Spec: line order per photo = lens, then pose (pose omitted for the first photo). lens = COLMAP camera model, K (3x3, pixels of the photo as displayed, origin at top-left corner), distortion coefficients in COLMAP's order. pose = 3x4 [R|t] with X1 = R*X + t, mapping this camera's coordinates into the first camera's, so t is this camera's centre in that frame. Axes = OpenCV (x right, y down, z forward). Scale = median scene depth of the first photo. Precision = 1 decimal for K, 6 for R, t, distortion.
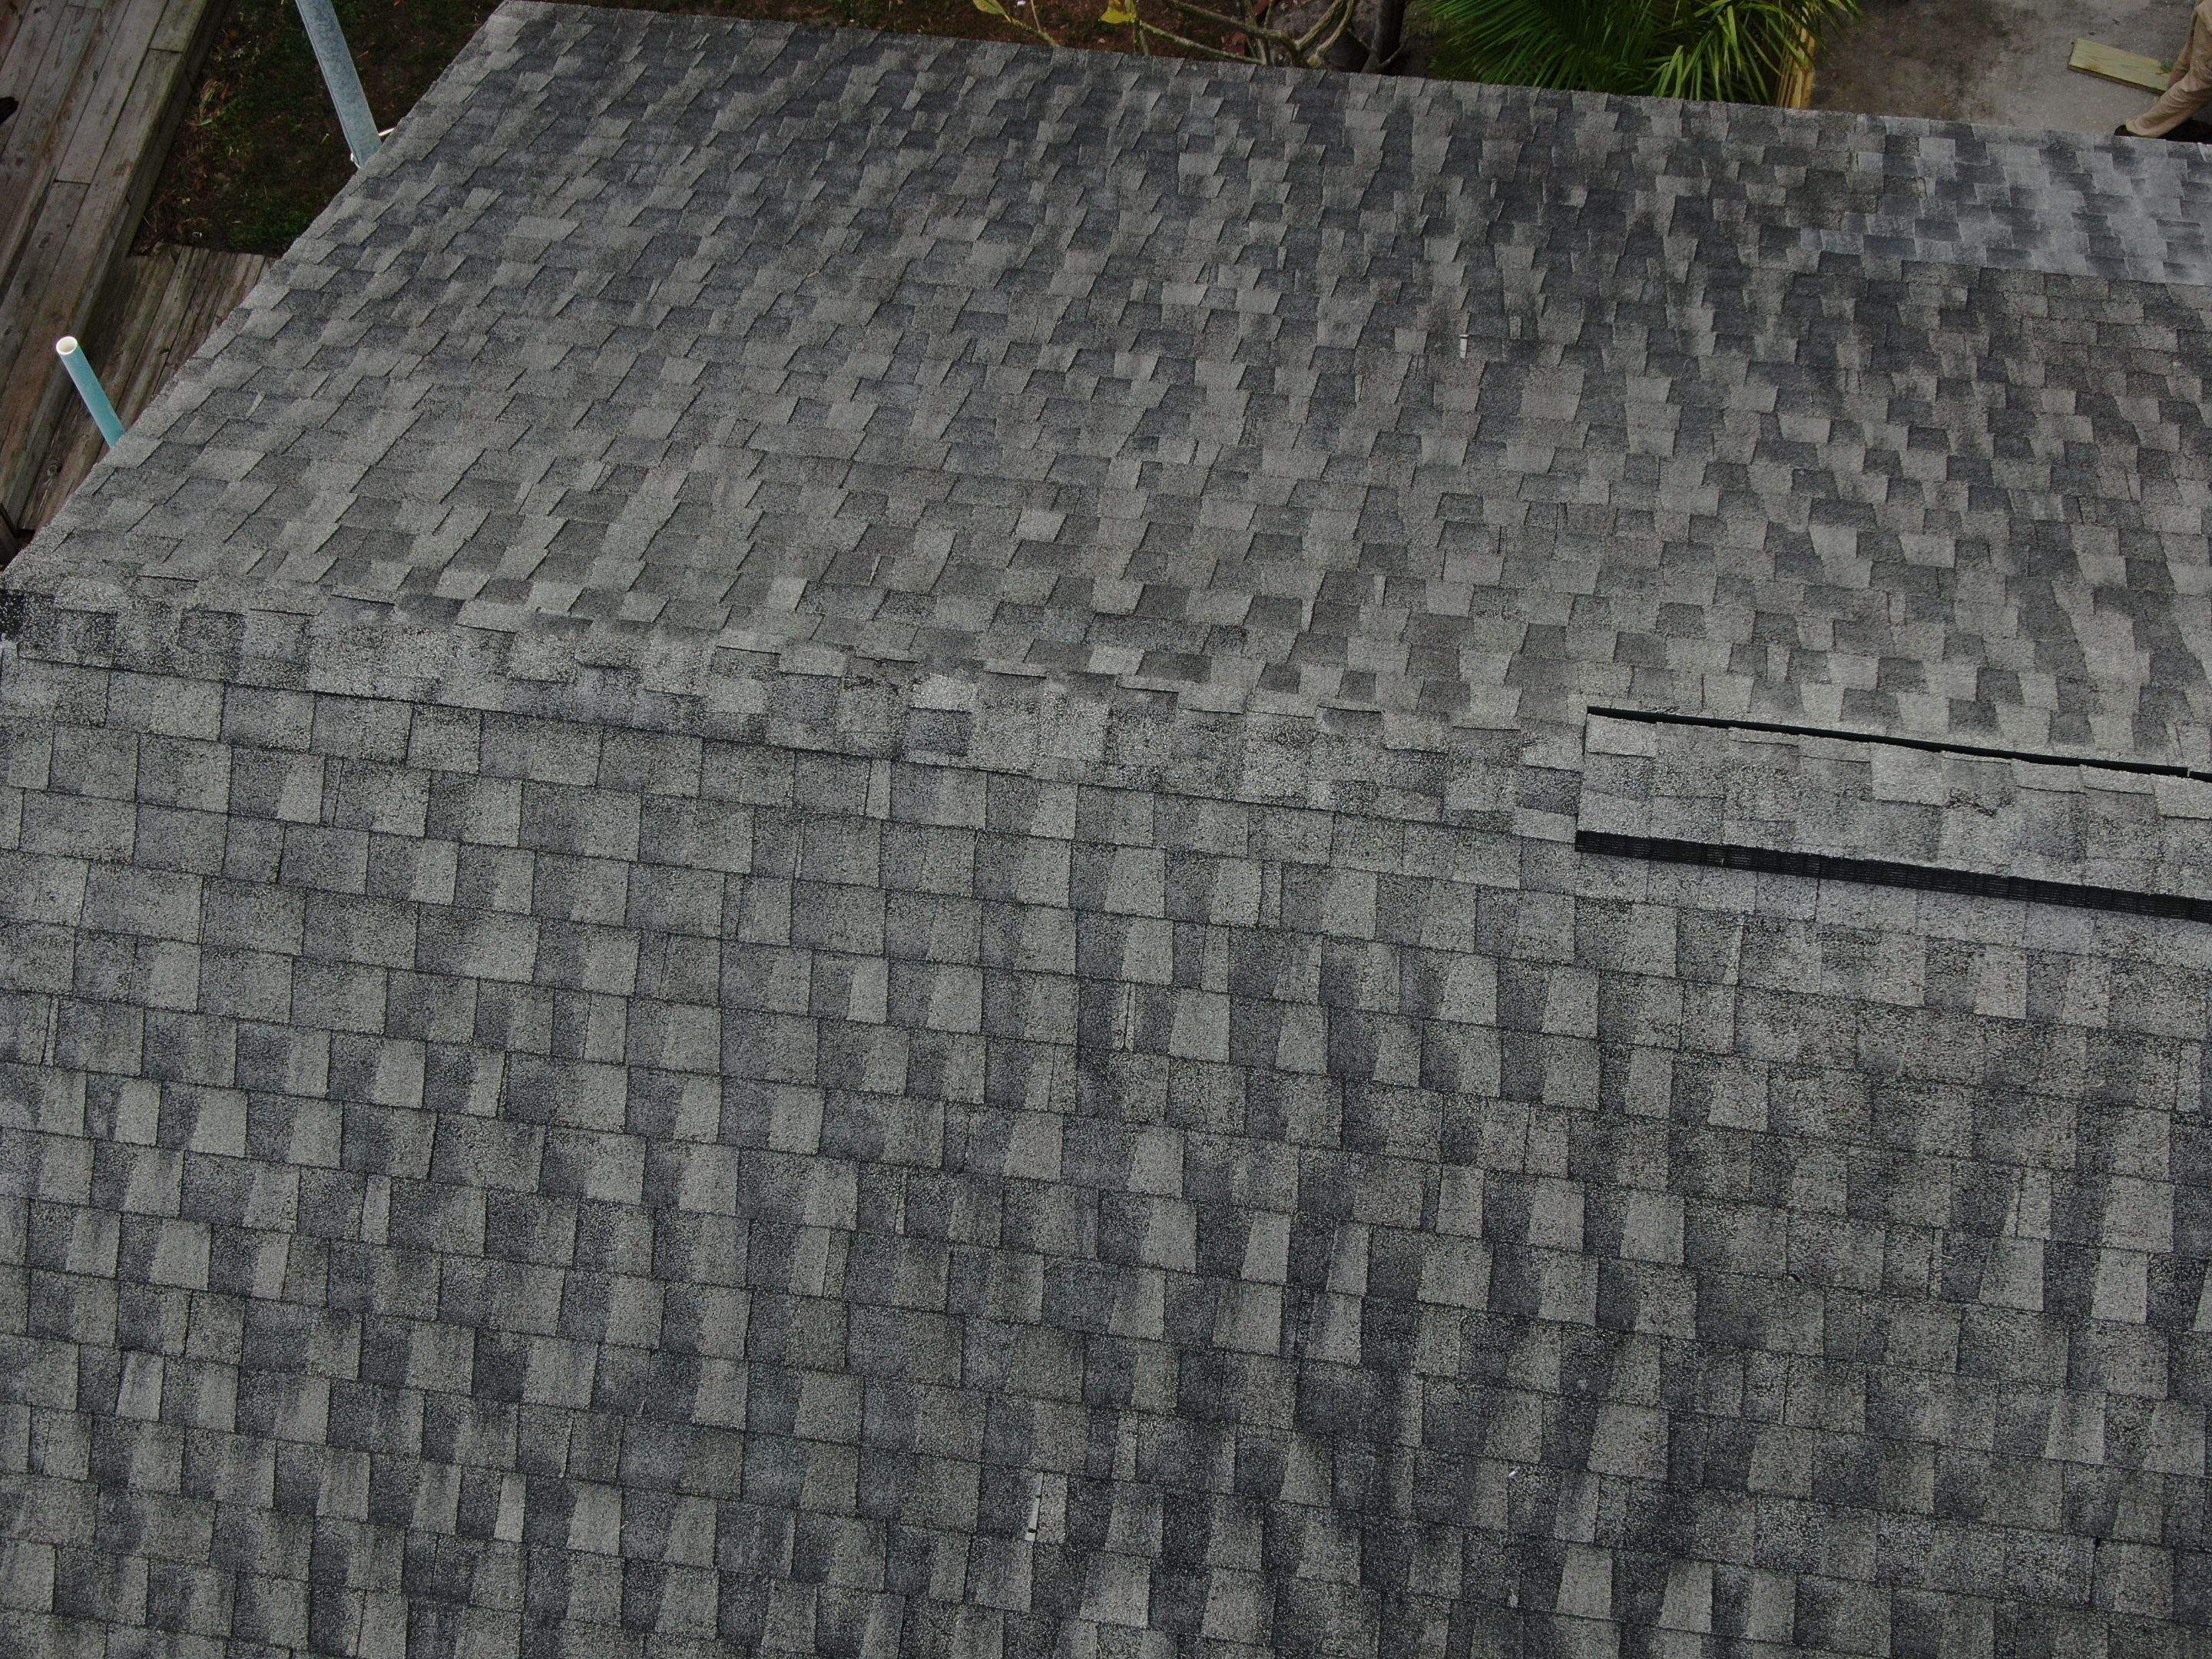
lens RADIAL K [[3128.5, 0, 1107.0], [0, 3128.5, 825.3], [0, 0, 1]] dist [0.042994, 0.000000]
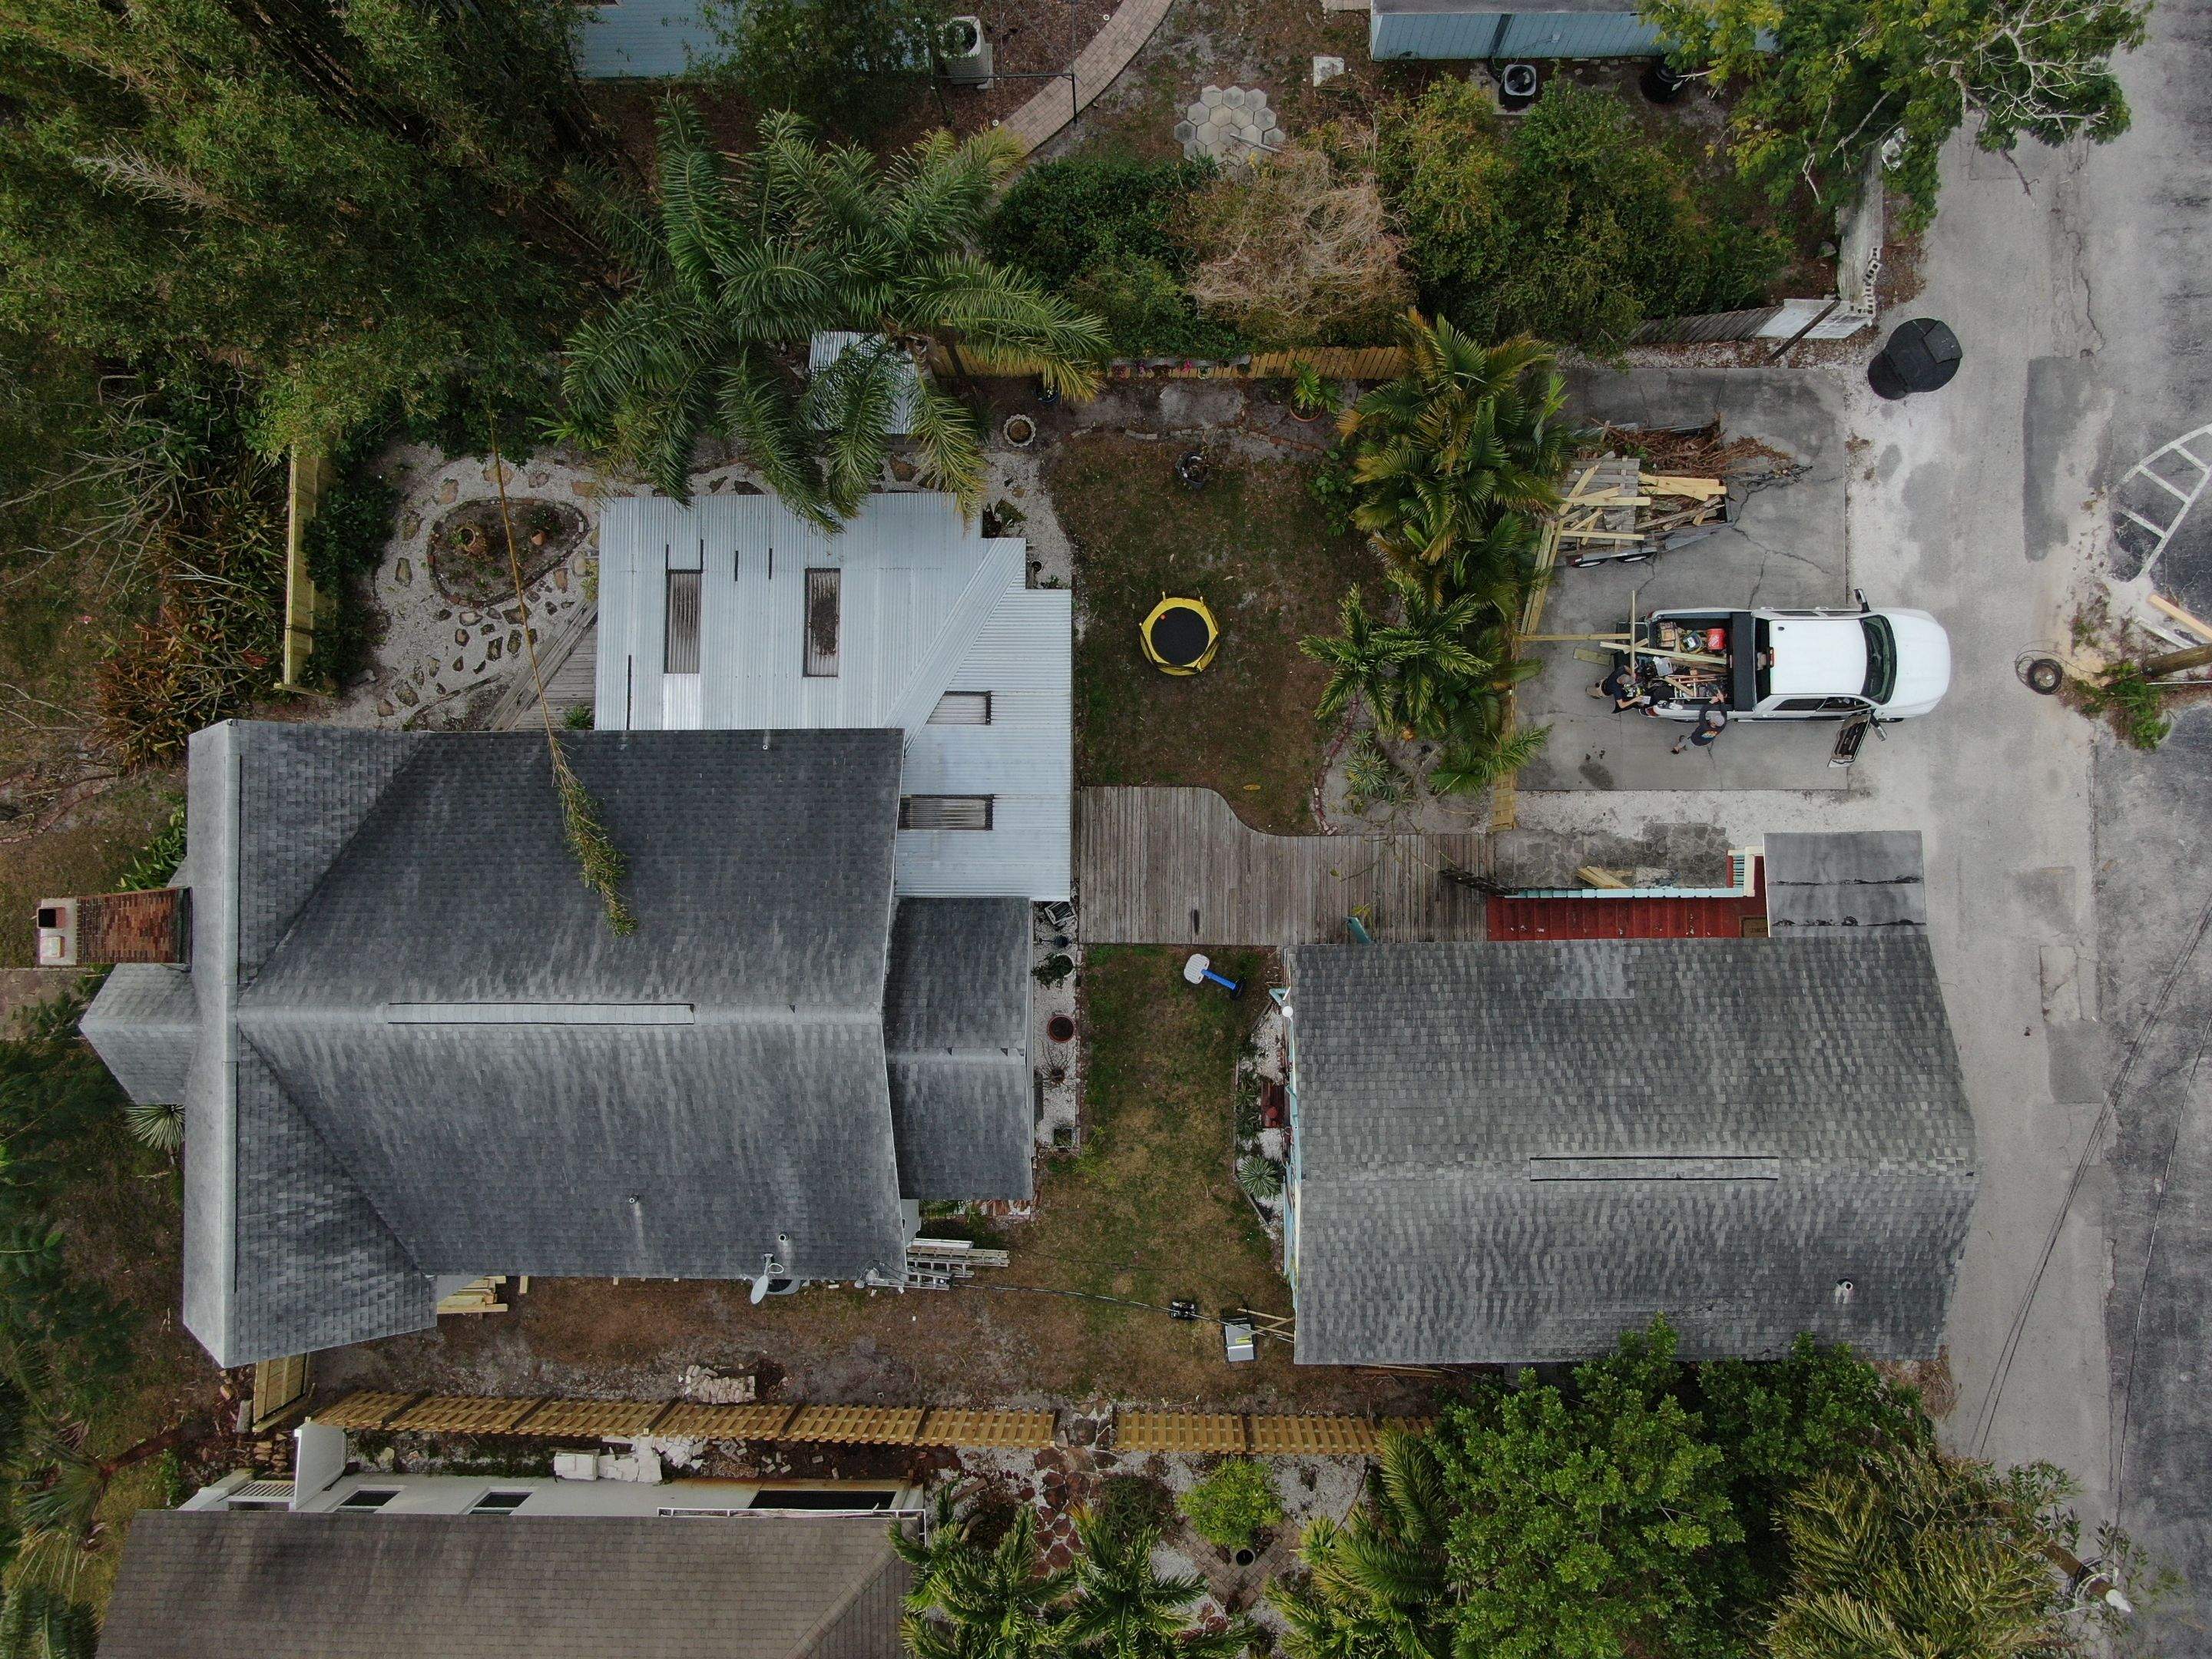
lens RADIAL K [[1588.5, 0, 1115.8], [0, 1588.5, 834.5], [0, 0, 1]] dist [-0.031385, 0.012464]
pose [[0.986574, -0.163271, 0.003880, -0.661819], [0.142552, 0.872484, 0.467386, -2.470052], [-0.079696, -0.460558, 0.884045, -1.748256]]
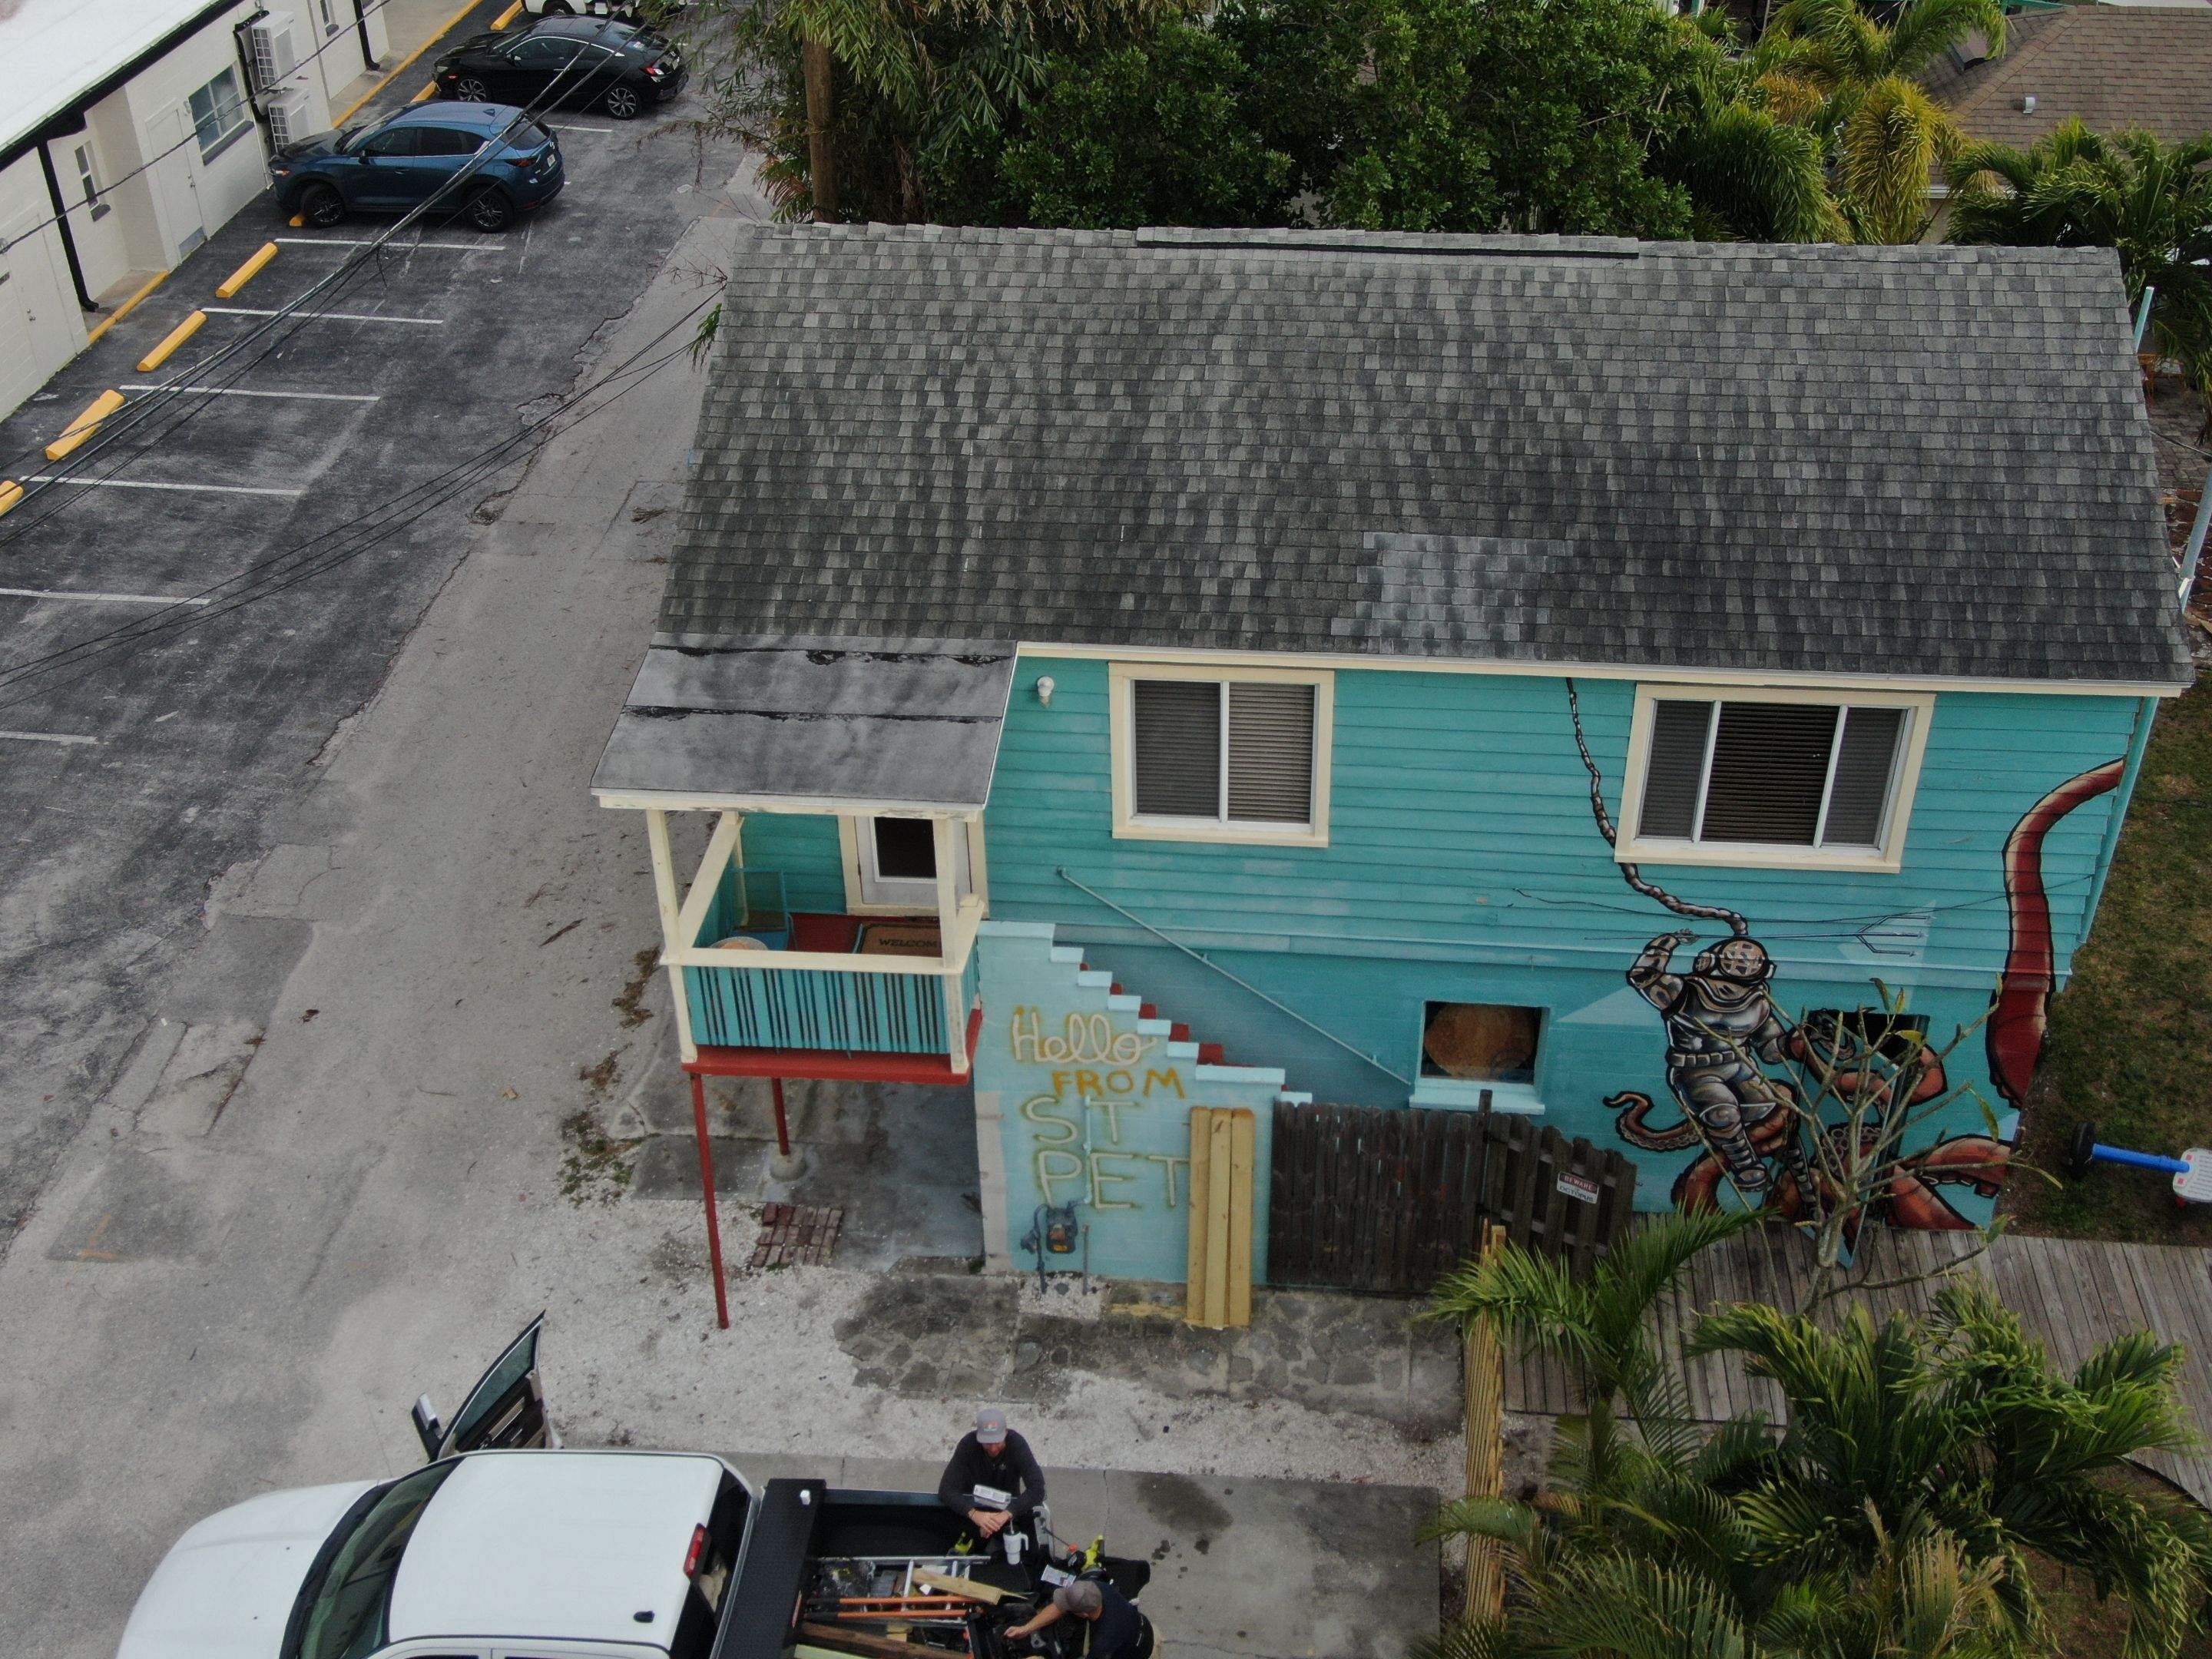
lens RADIAL K [[2357.3, 0, 1108.9], [0, 2357.3, 819.2], [0, 0, 1]] dist [-0.005682, 0.000000]
pose [[-0.997314, 0.071079, -0.017657, 0.825067], [-0.023835, -0.087025, 0.995921, -2.659471], [0.069252, 0.993667, 0.088486, 1.337576]]
